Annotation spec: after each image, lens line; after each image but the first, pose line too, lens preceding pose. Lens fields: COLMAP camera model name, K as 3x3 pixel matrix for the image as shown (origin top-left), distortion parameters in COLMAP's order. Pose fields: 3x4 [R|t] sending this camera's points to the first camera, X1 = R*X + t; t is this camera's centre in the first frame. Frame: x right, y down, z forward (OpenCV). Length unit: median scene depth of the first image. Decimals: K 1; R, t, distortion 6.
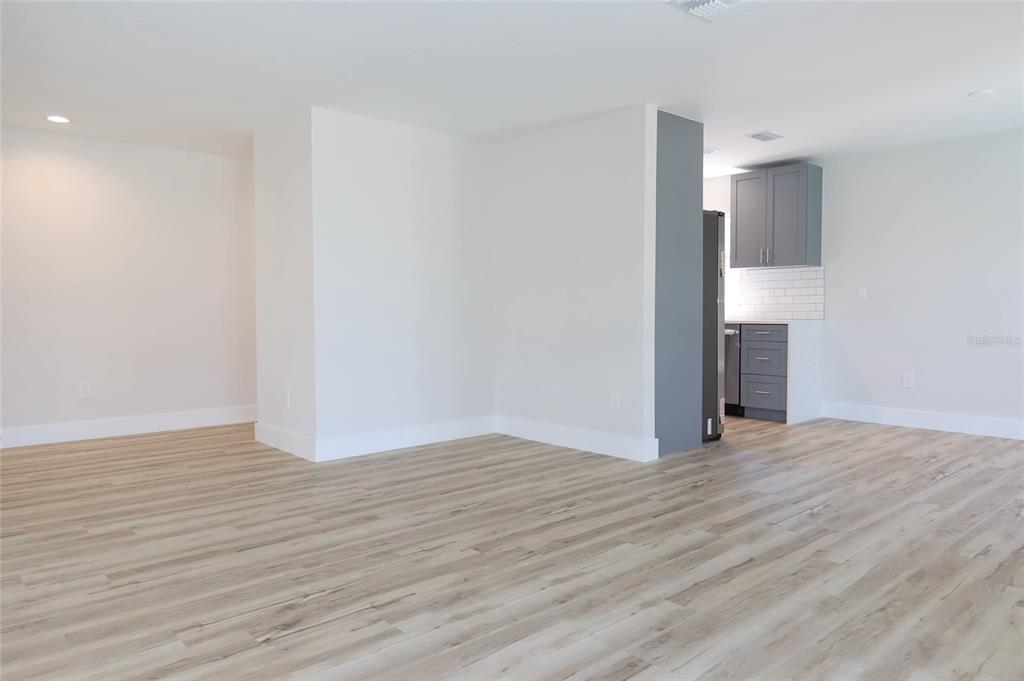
lens RADIAL K [[713.2, 0, 507.7], [0, 713.2, 341.9], [0, 0, 1]] dist [-0.022603, 0.011088]
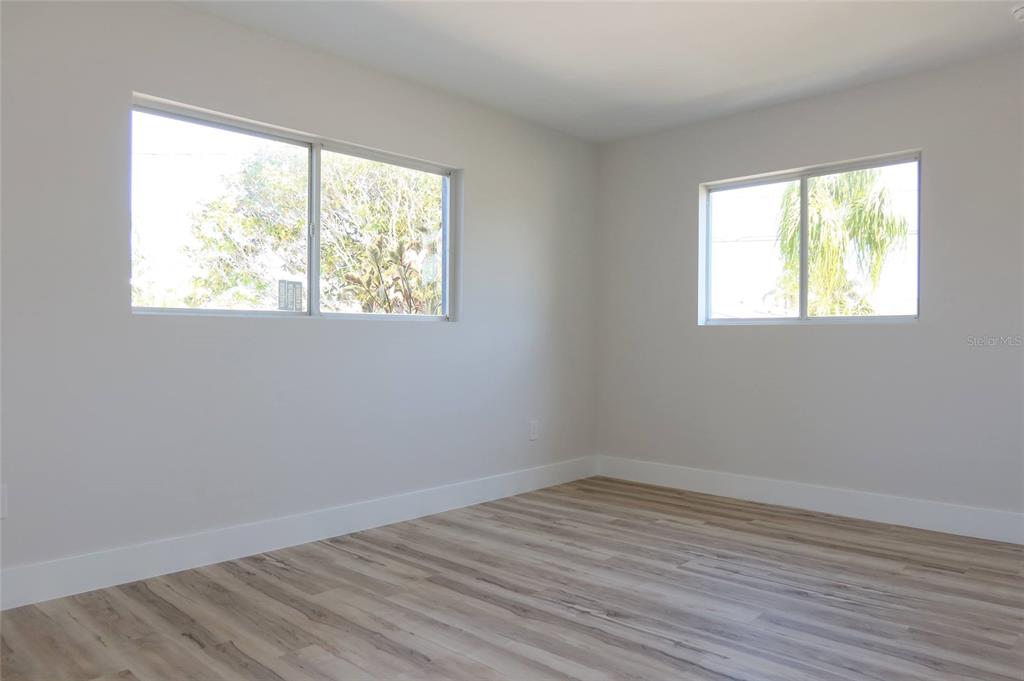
lens RADIAL K [[713.2, 0, 507.7], [0, 713.2, 341.9], [0, 0, 1]] dist [-0.022603, 0.011088]
pose [[0.086632, 0.013065, -0.996155, 0.774648], [-0.044826, 0.998952, 0.009203, -0.031867], [0.995231, 0.043856, 0.087127, 0.703714]]
